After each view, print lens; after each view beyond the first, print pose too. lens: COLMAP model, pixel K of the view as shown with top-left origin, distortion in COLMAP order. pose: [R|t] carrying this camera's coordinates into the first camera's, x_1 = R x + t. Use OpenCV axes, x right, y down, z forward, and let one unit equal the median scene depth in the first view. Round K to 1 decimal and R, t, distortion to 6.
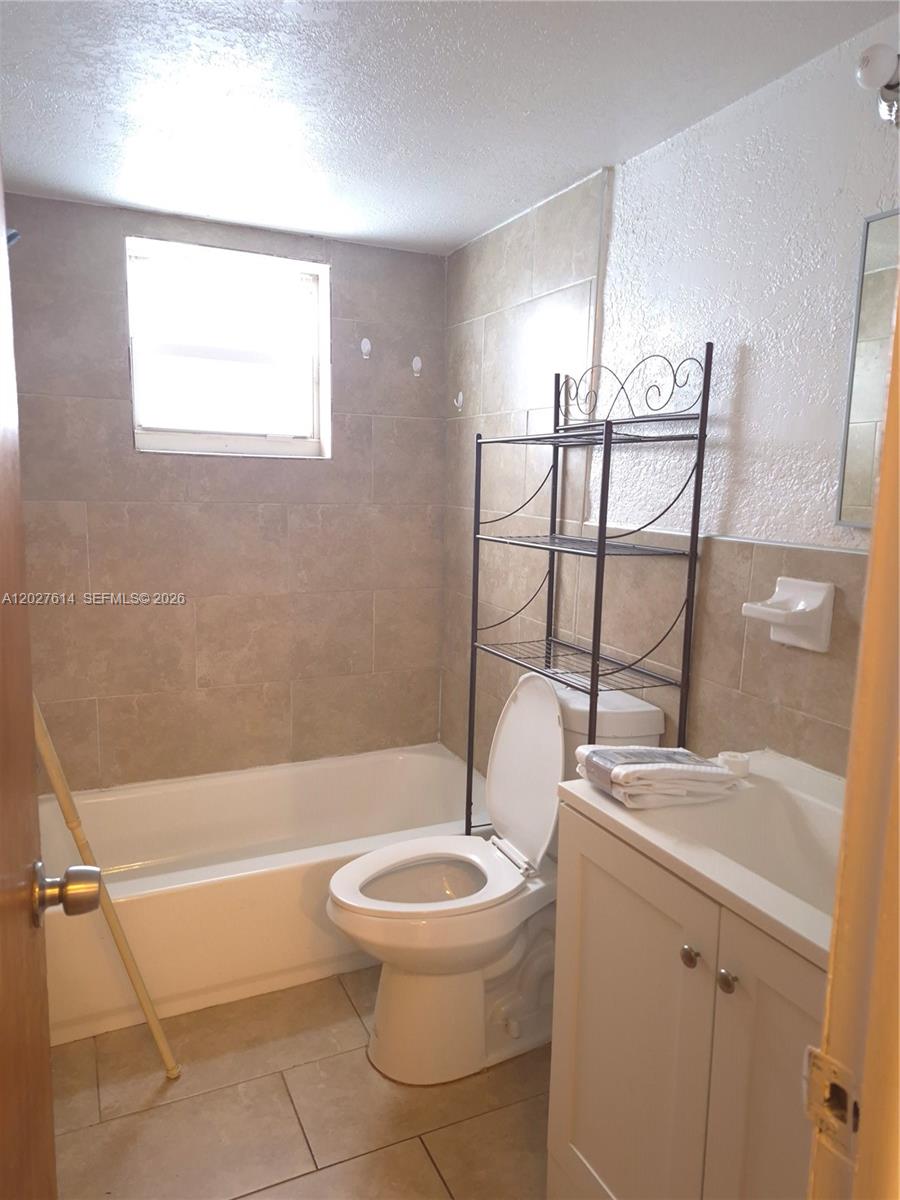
lens RADIAL K [[818.1, 0, 461.5], [0, 818.1, 590.8], [0, 0, 1]] dist [0.024329, -0.010517]
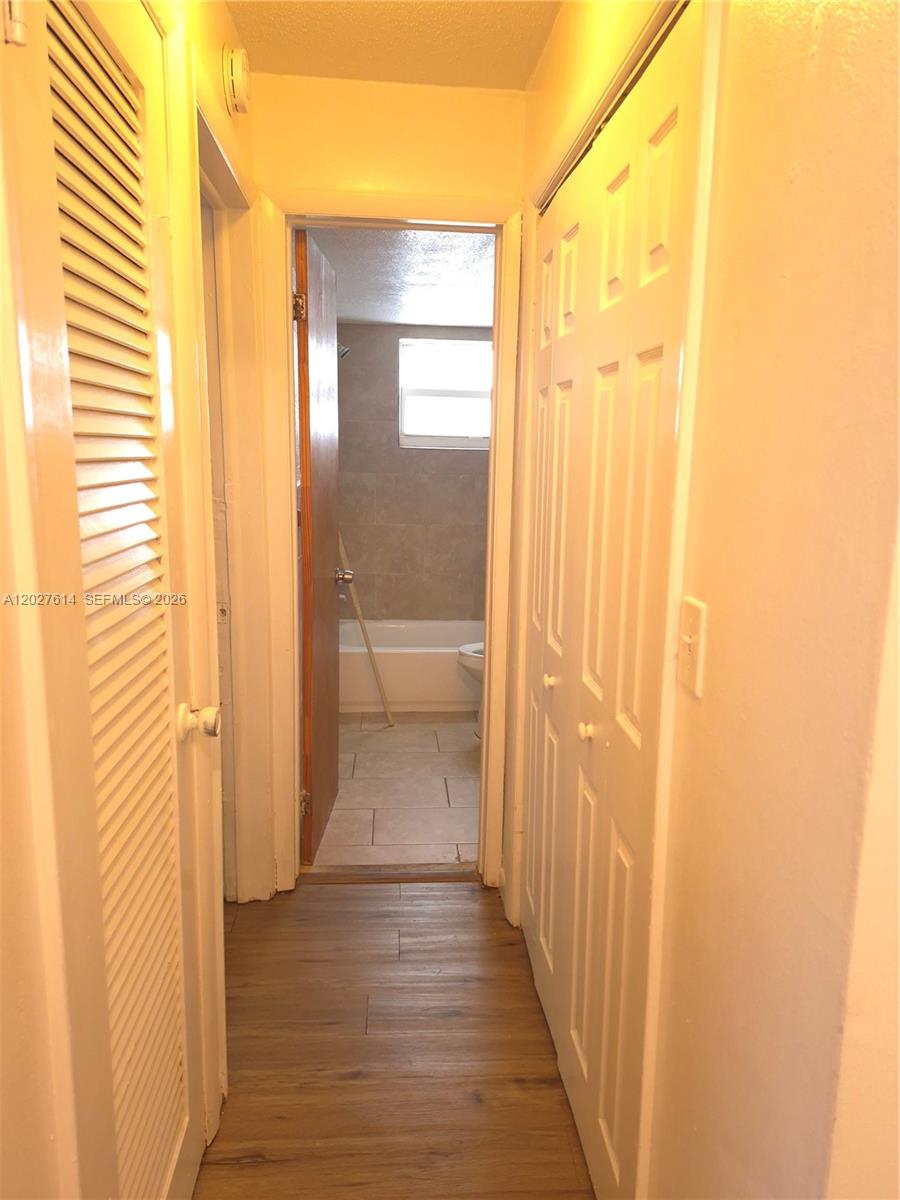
lens RADIAL K [[818.1, 0, 447.6], [0, 818.1, 604.4], [0, 0, 1]] dist [0.024329, -0.010517]
pose [[0.925598, 0.062761, -0.373270, 0.458588], [-0.051337, 0.997861, 0.040477, 0.117332], [0.375012, -0.018303, 0.926839, -0.766392]]
